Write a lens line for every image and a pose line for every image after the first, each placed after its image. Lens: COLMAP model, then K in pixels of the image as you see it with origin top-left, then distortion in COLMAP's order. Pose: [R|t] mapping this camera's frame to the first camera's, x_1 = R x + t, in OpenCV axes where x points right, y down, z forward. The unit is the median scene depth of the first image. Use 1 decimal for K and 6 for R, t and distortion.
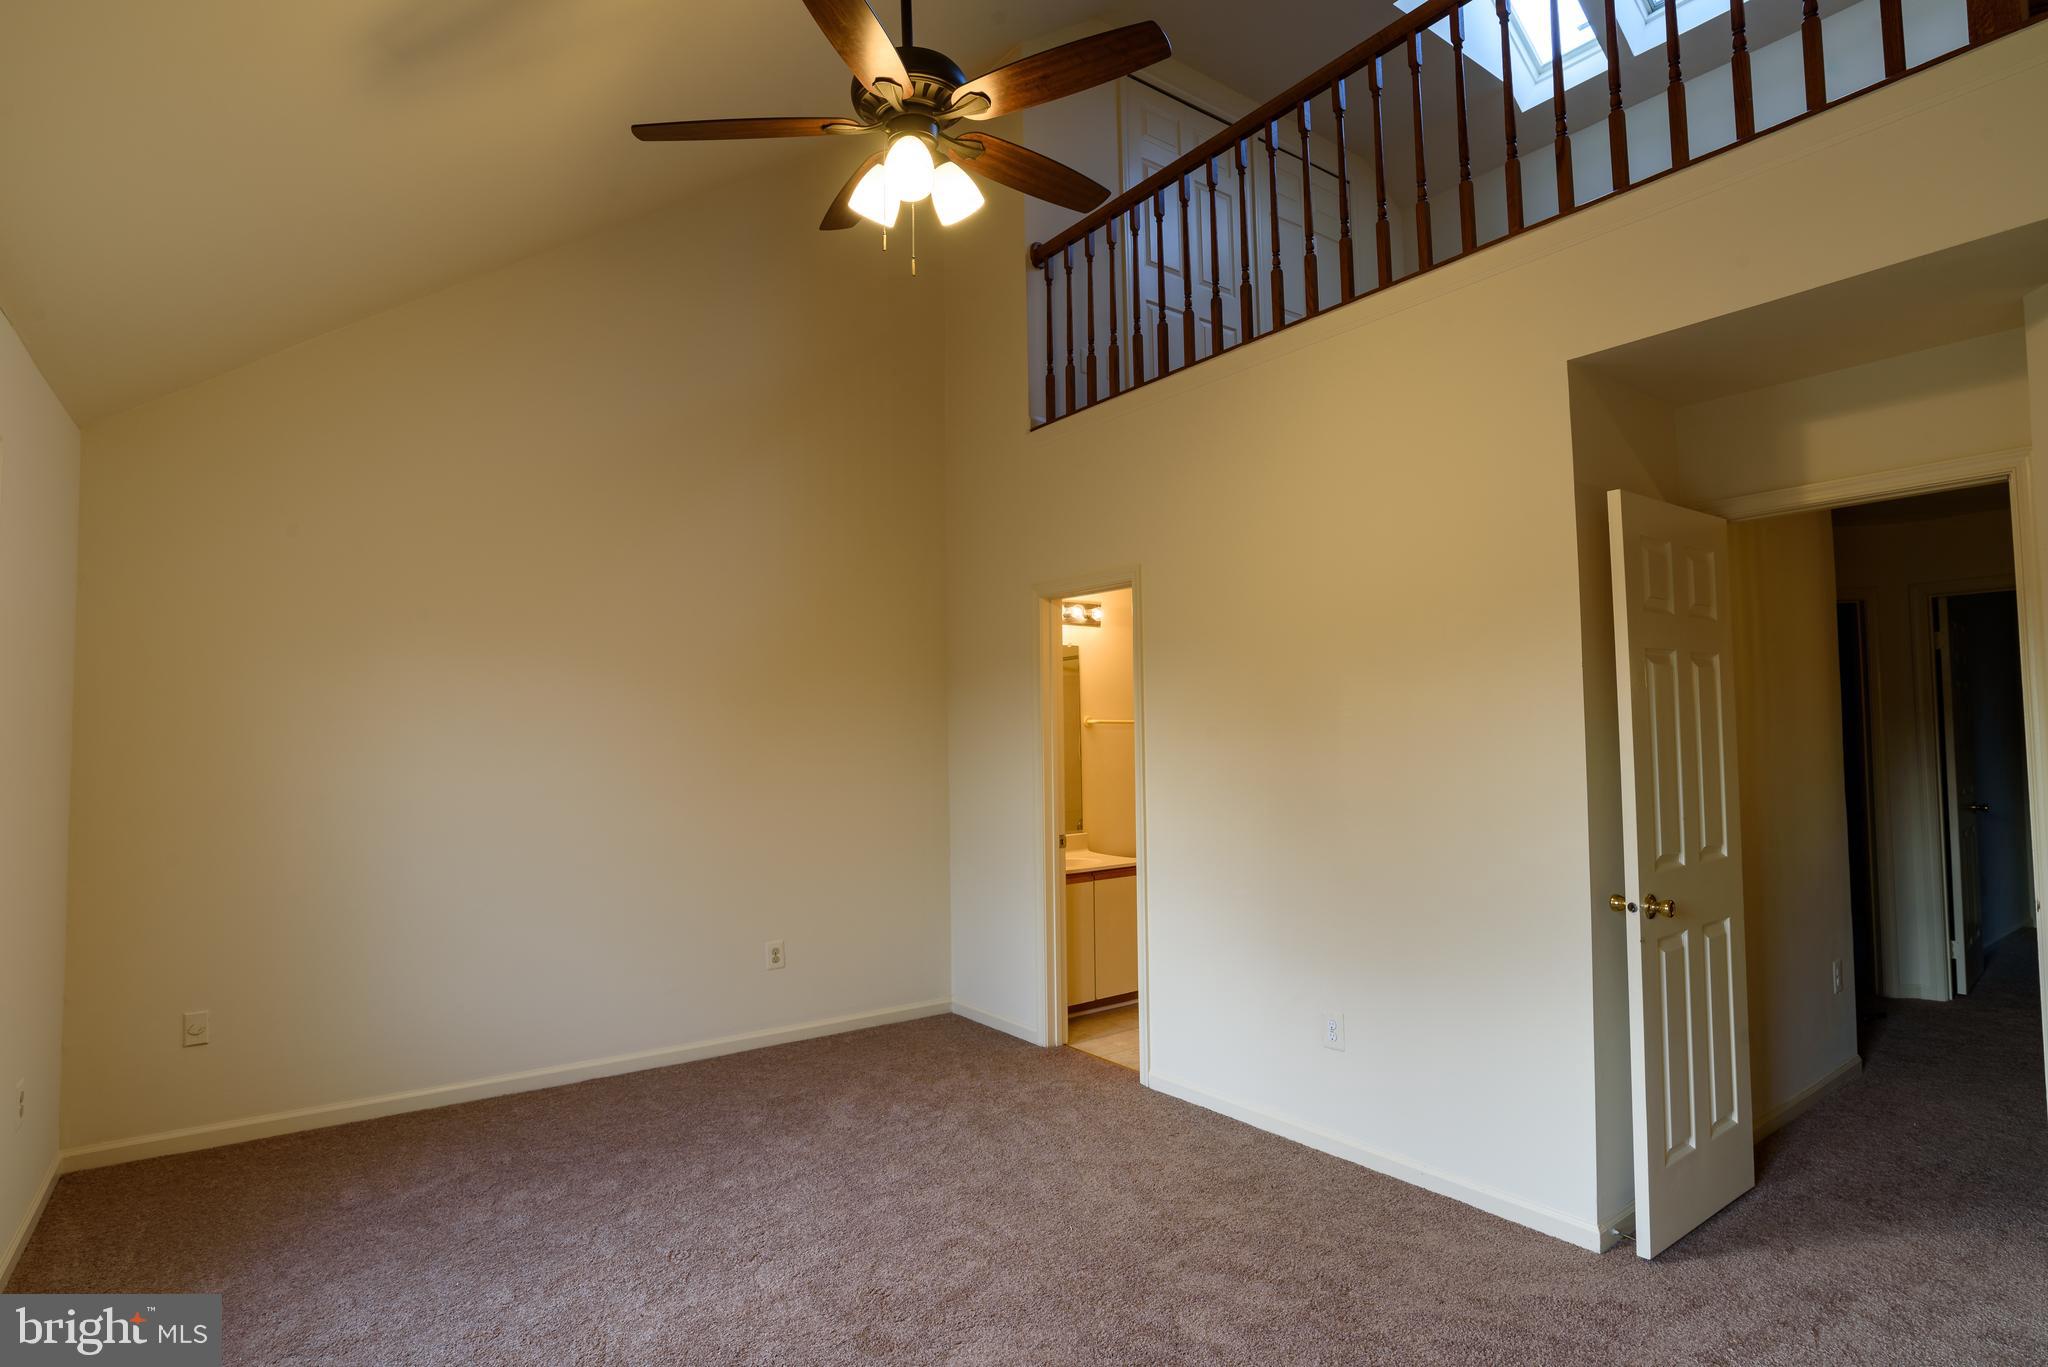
lens RADIAL K [[1035.5, 0, 1028.5], [0, 1035.5, 678.7], [0, 0, 1]] dist [-0.043976, 0.001157]
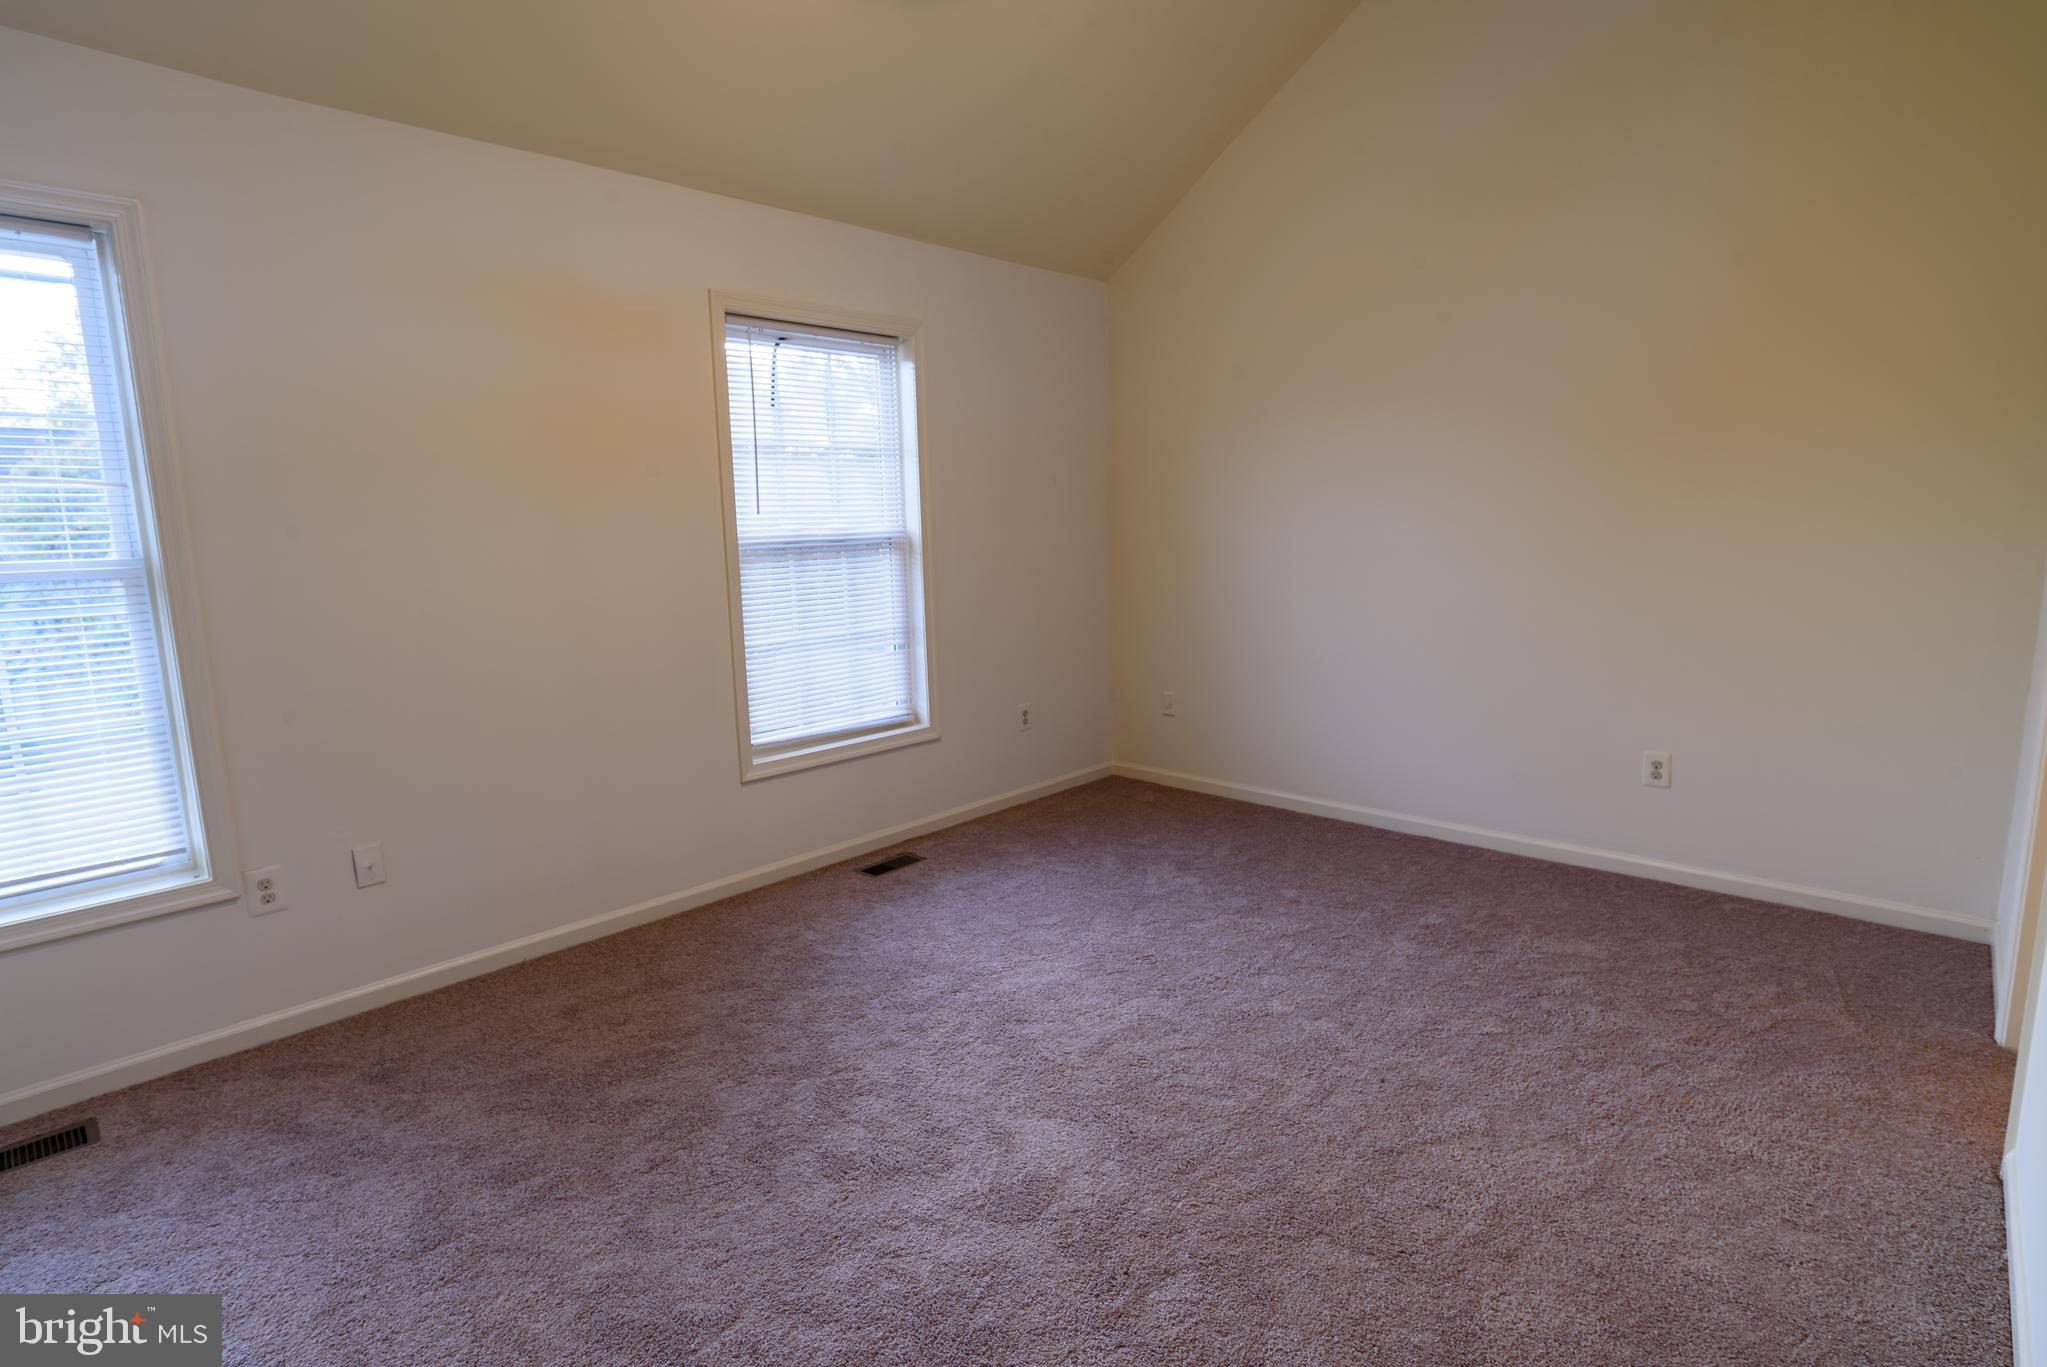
lens RADIAL K [[1035.0, 0, 1028.0], [0, 1035.0, 678.7], [0, 0, 1]] dist [-0.043976, 0.001157]
pose [[0.203177, 0.163965, -0.965316, 0.453332], [0.069723, 0.980954, 0.181297, 0.033304], [0.976656, -0.104140, 0.187876, 0.464289]]
